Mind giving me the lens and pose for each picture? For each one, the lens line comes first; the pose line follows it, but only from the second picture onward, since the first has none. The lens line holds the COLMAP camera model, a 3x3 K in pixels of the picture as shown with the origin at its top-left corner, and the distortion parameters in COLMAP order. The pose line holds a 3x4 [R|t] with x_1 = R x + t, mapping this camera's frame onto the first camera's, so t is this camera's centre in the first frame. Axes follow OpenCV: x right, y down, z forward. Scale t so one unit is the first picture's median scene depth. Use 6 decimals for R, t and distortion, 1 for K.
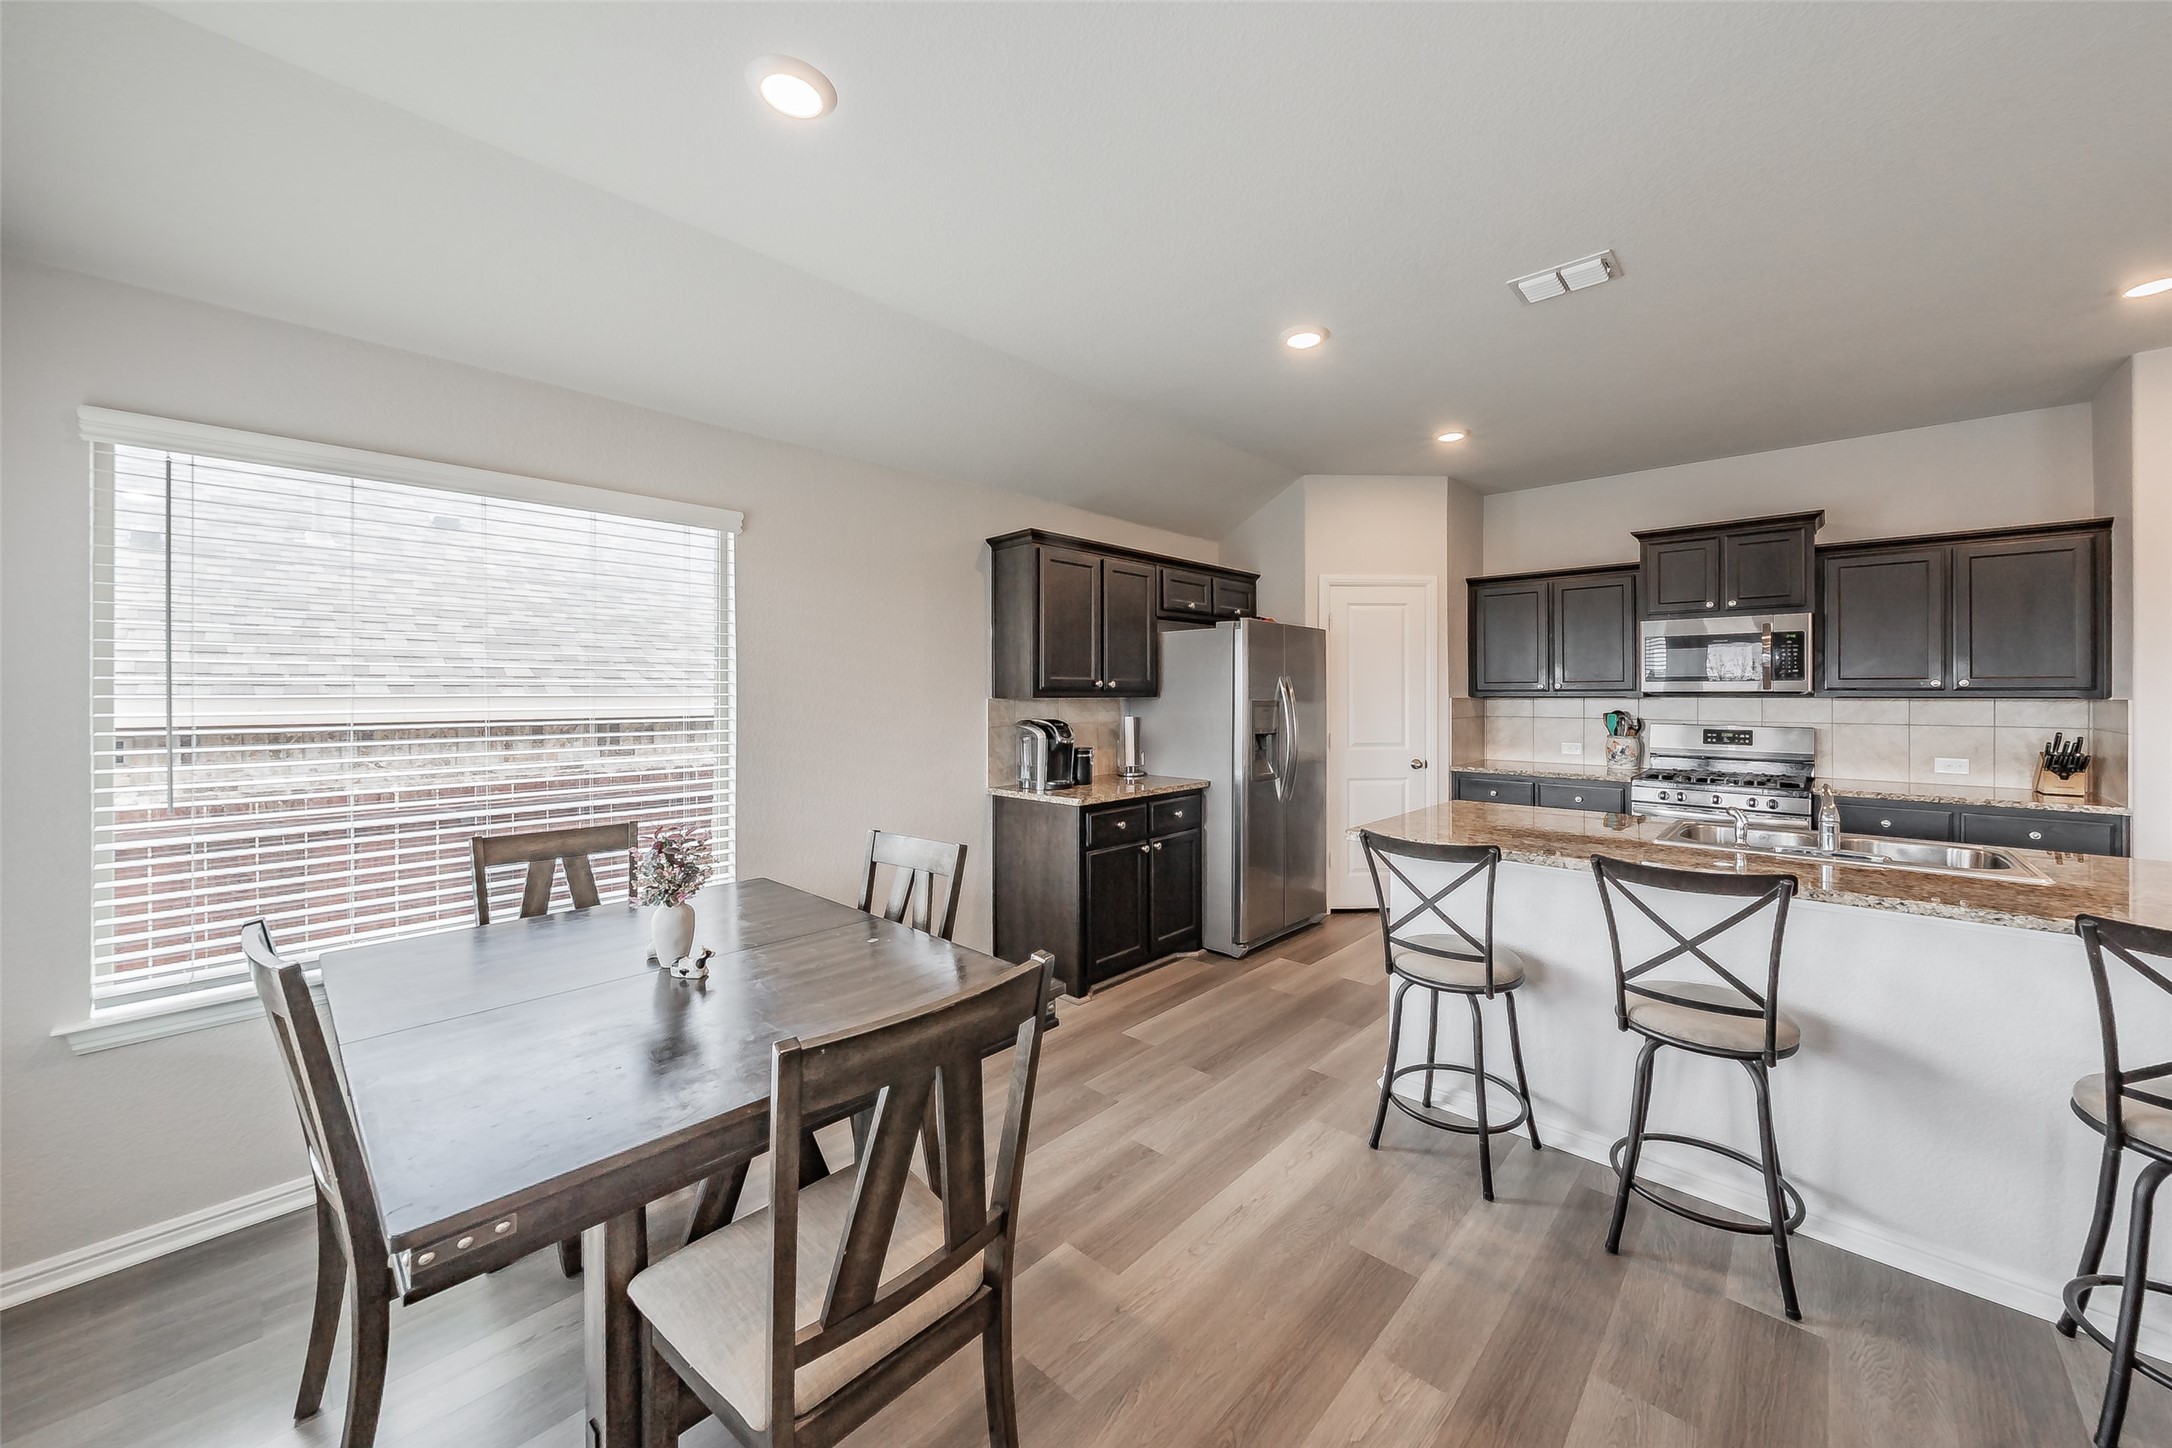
lens RADIAL K [[791.7, 0, 1158.8], [0, 791.7, 695.4], [0, 0, 1]] dist [-0.000604, 0.000094]
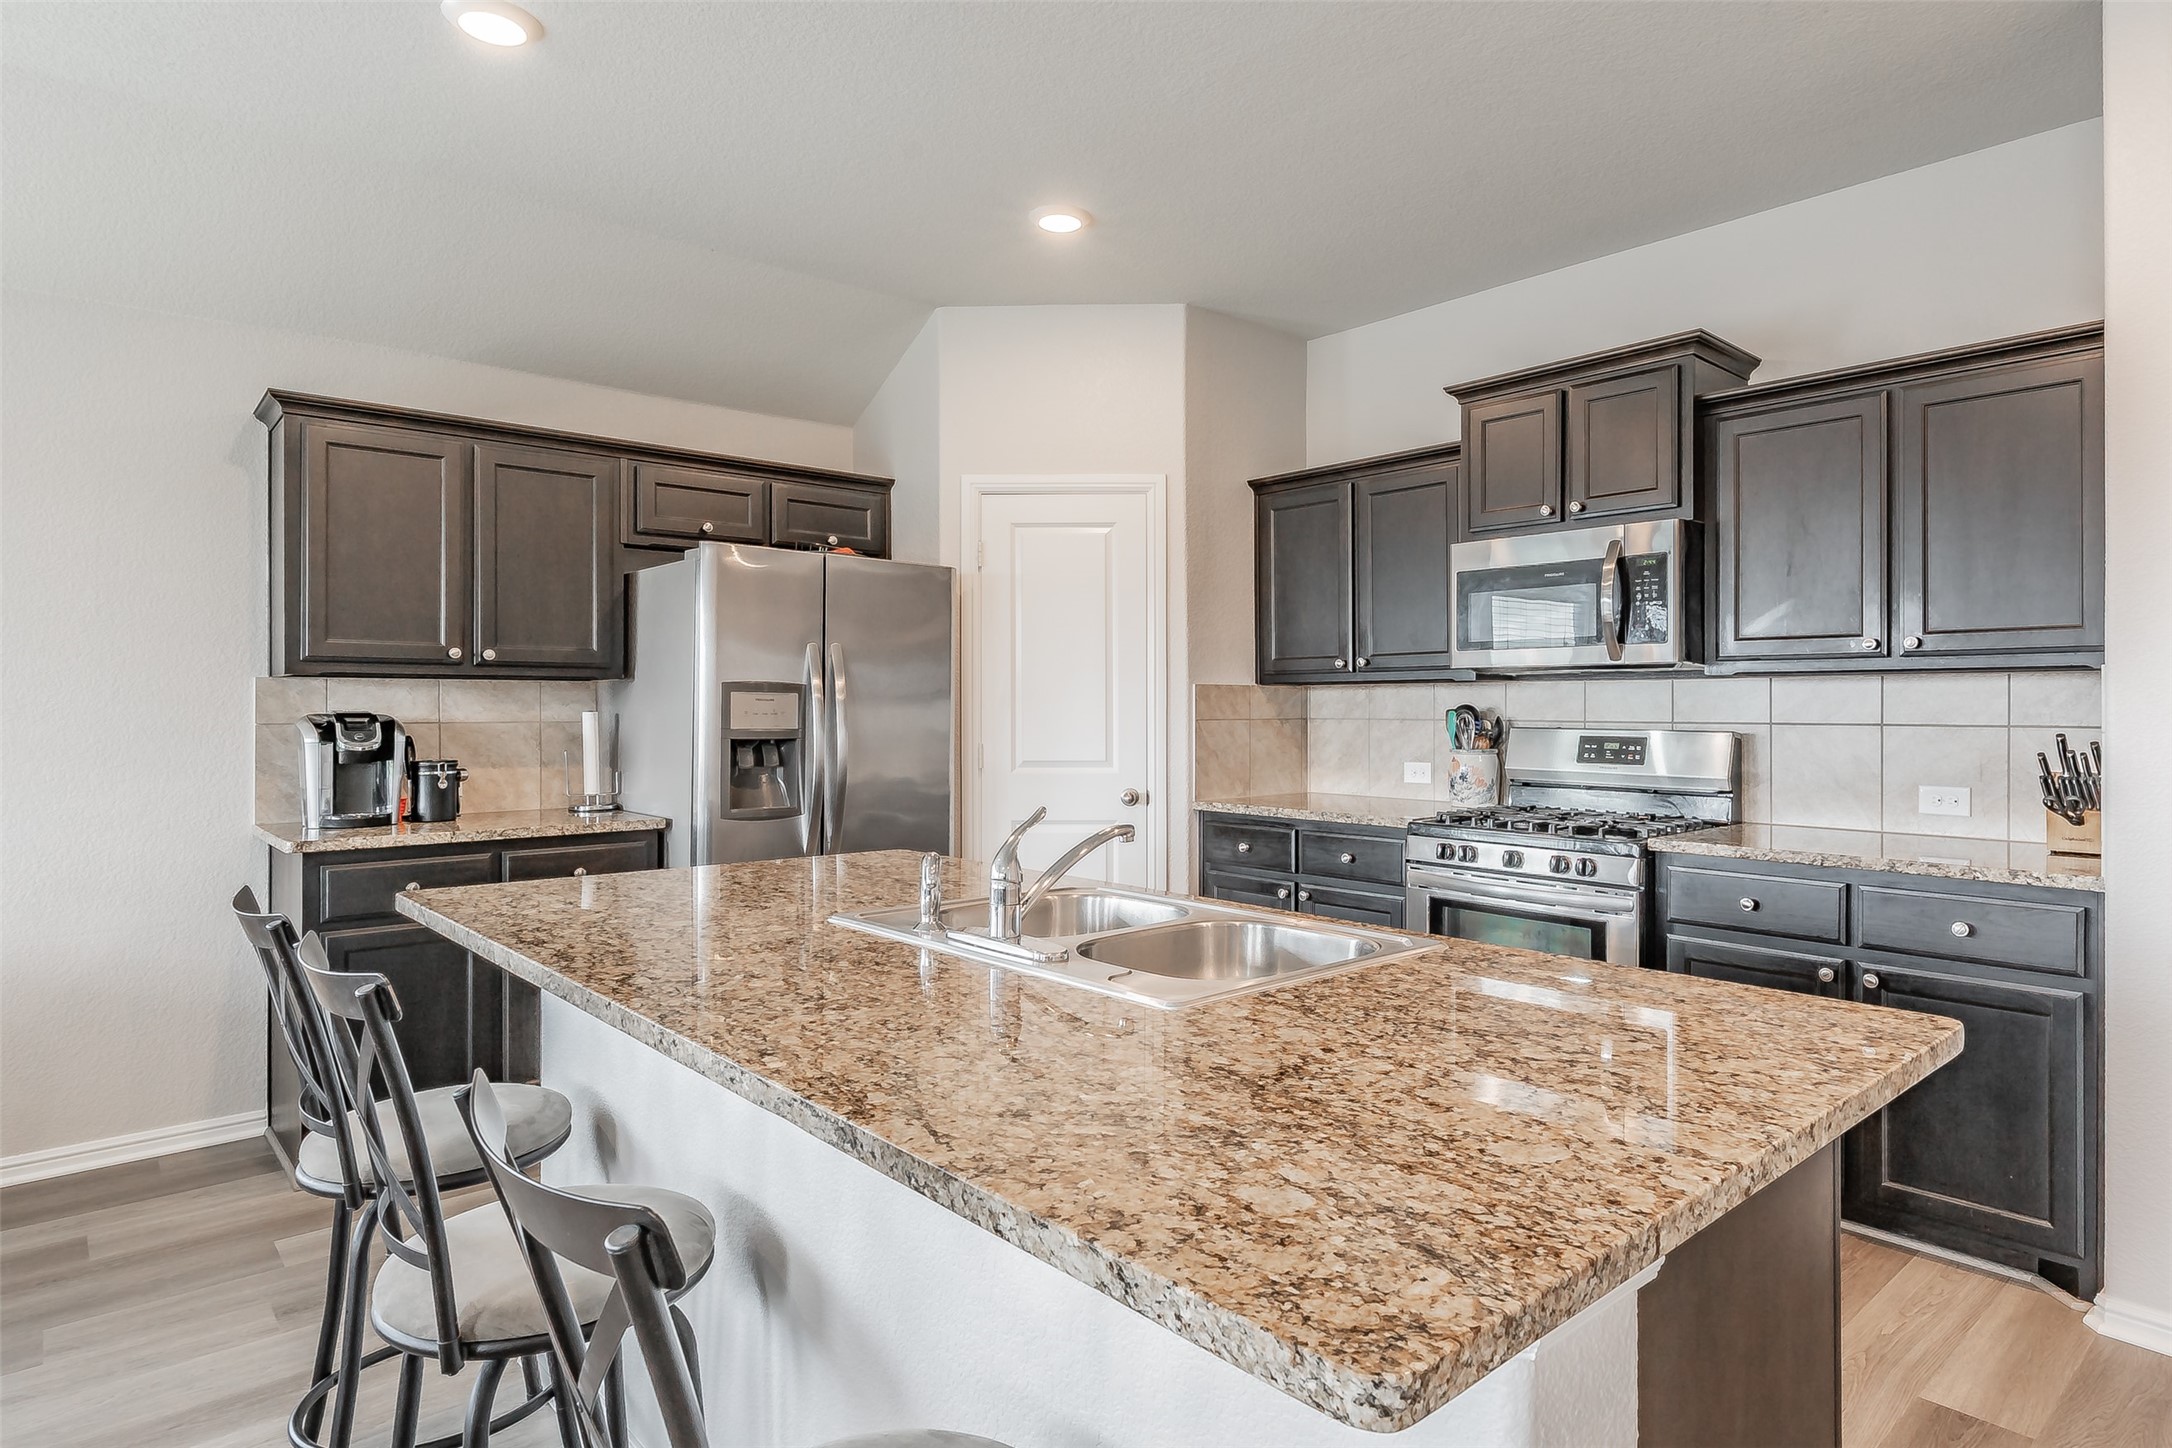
lens RADIAL K [[1229.6, 0, 1211.9], [0, 1229.6, 698.8], [0, 0, 1]] dist [0.006033, -0.003094]
pose [[0.995865, 0.000087, -0.090842, 0.539952], [-0.000917, 0.999958, -0.009088, 0.025910], [0.090838, 0.009134, 0.995824, 0.115675]]
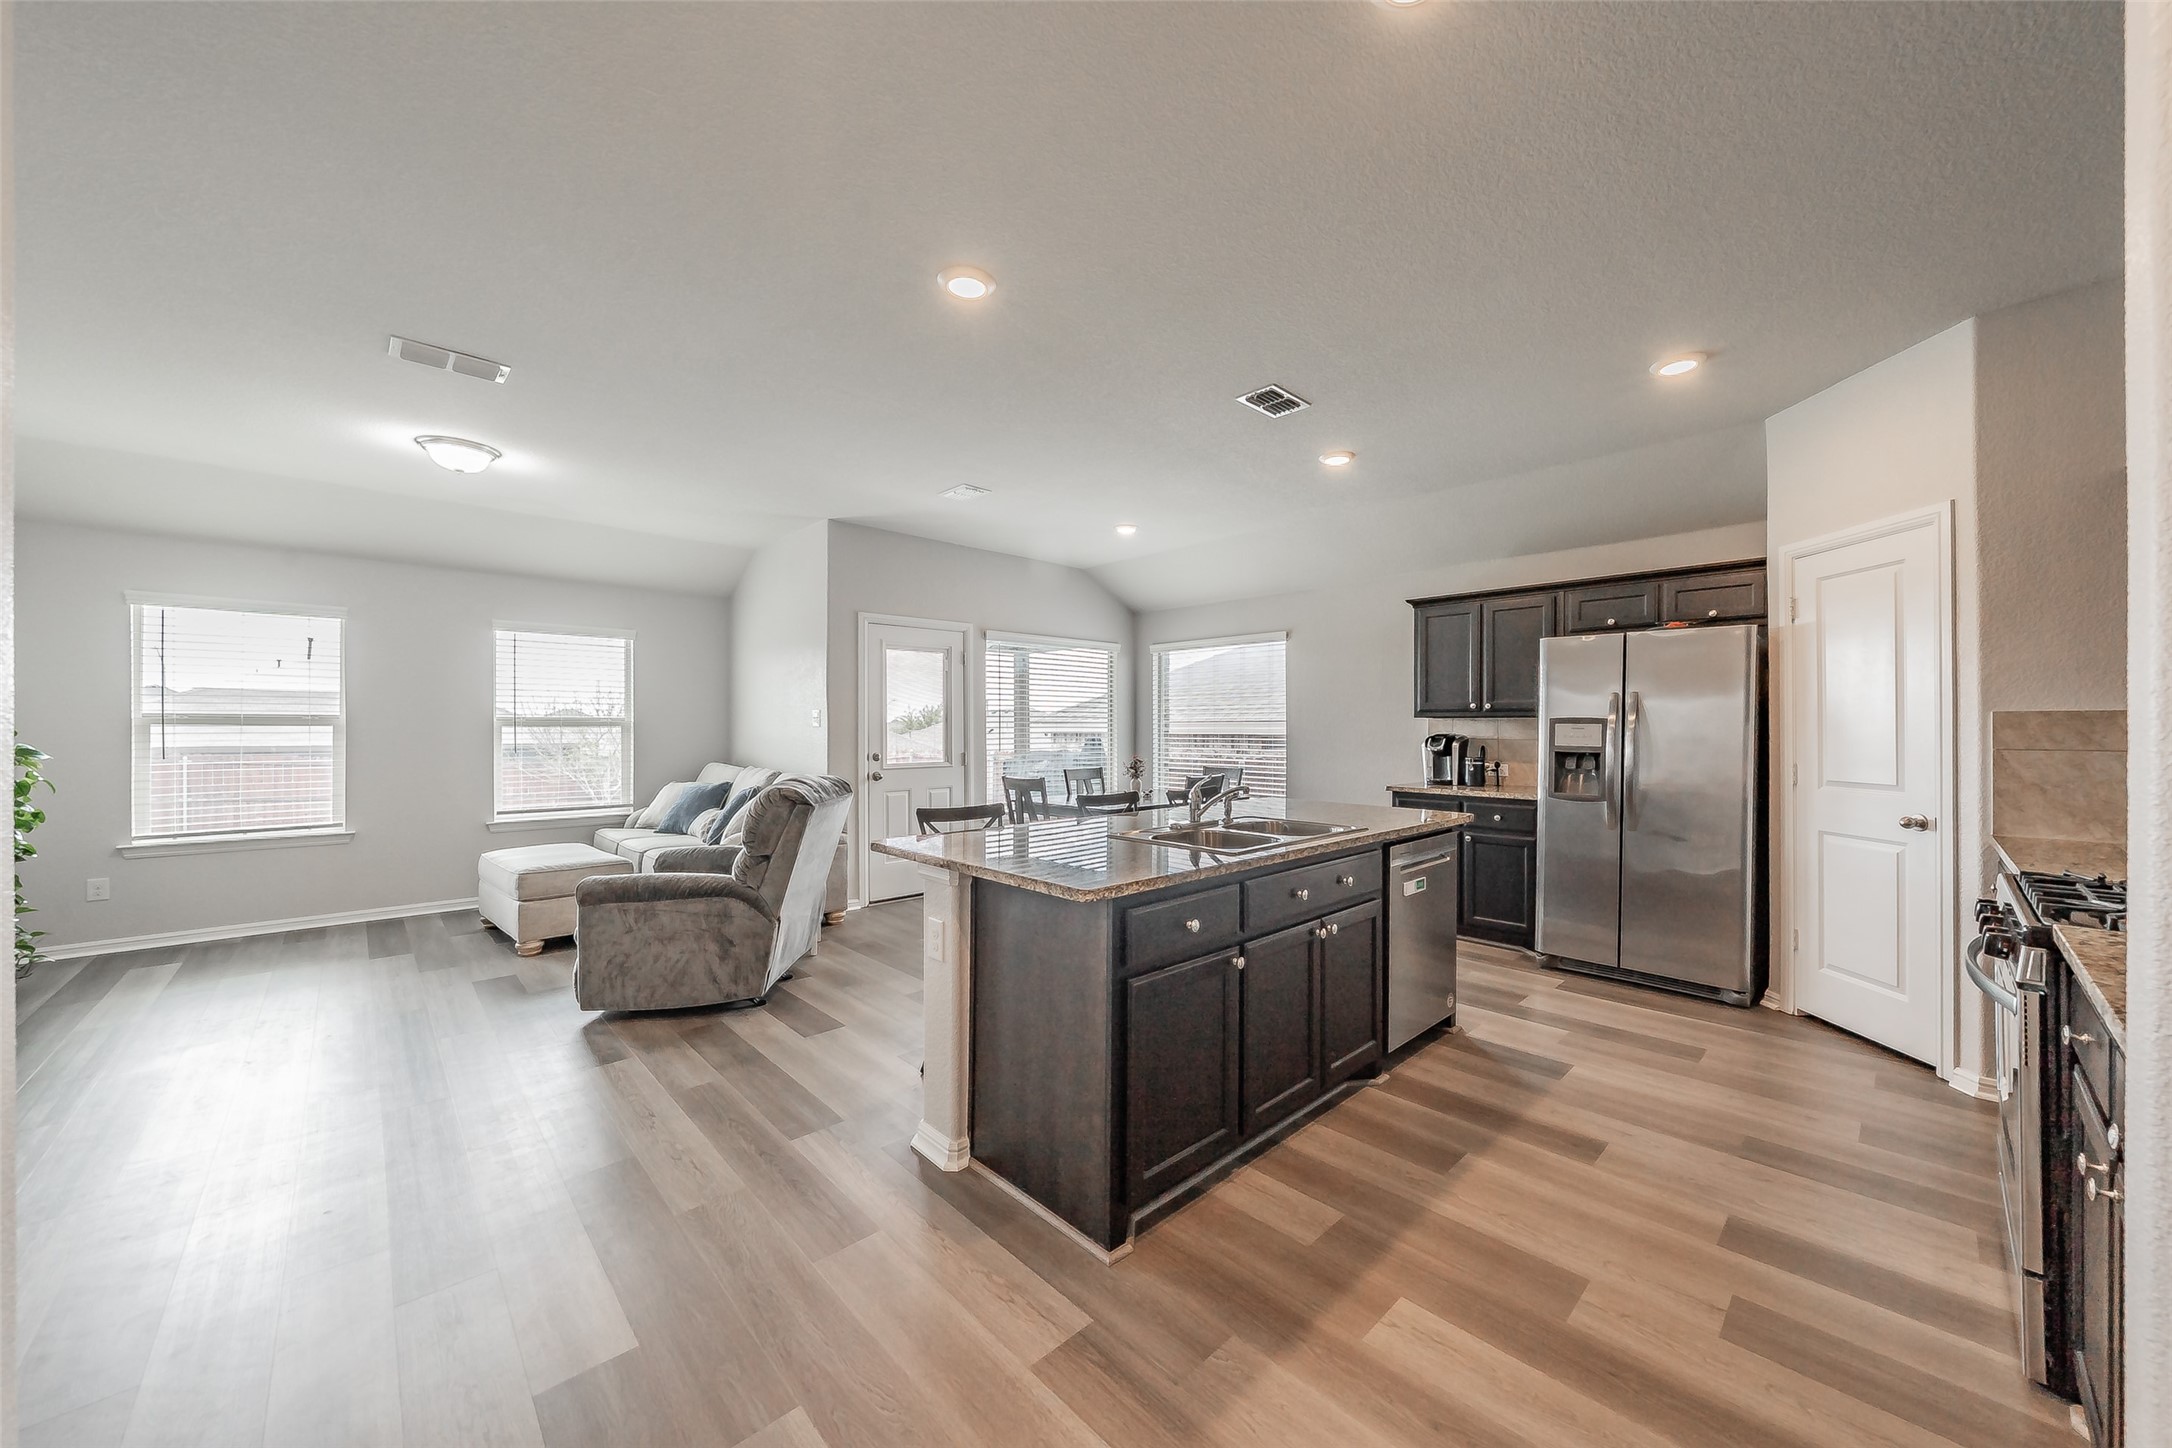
lens RADIAL K [[791.7, 0, 1110.6], [0, 791.7, 729.0], [0, 0, 1]] dist [-0.000604, 0.000094]
pose [[-0.093056, 0.001050, -0.995660, 1.134827], [-0.009193, 0.999956, 0.001914, 0.023276], [0.995618, 0.009331, -0.093042, 0.511401]]
